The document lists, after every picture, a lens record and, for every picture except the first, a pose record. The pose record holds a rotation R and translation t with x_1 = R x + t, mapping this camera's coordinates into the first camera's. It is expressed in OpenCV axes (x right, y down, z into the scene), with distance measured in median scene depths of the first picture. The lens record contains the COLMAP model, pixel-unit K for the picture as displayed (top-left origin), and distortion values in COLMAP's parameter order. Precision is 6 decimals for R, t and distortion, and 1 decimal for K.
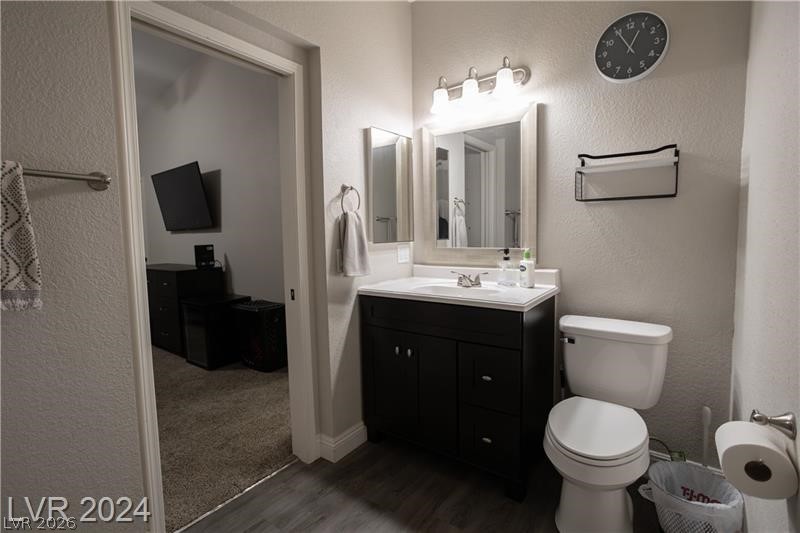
lens RADIAL K [[387.9, 0, 399.5], [0, 387.9, 268.0], [0, 0, 1]] dist [-0.042149, 0.026383]
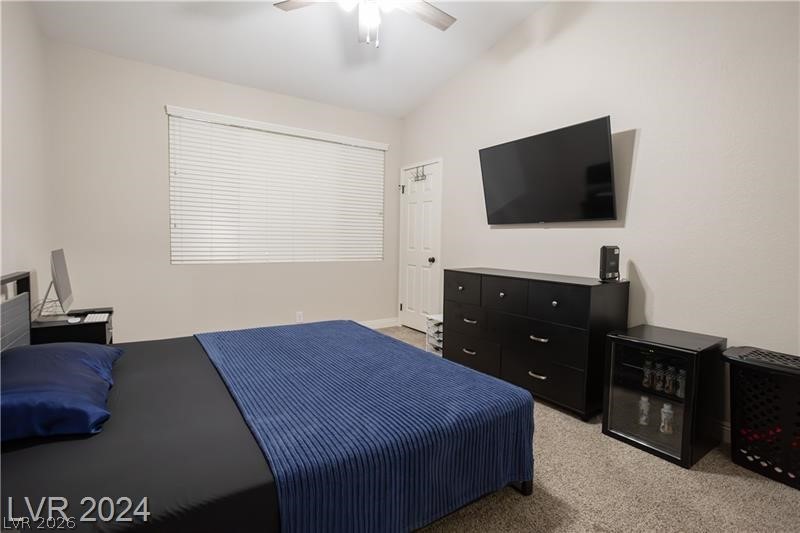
lens RADIAL K [[387.9, 0, 402.7], [0, 387.9, 265.2], [0, 0, 1]] dist [-0.042149, 0.026383]
pose [[0.943075, 0.046083, -0.329373, -0.622860], [-0.048115, 0.998840, 0.001983, -0.013204], [0.329082, 0.013978, 0.944198, 0.279902]]
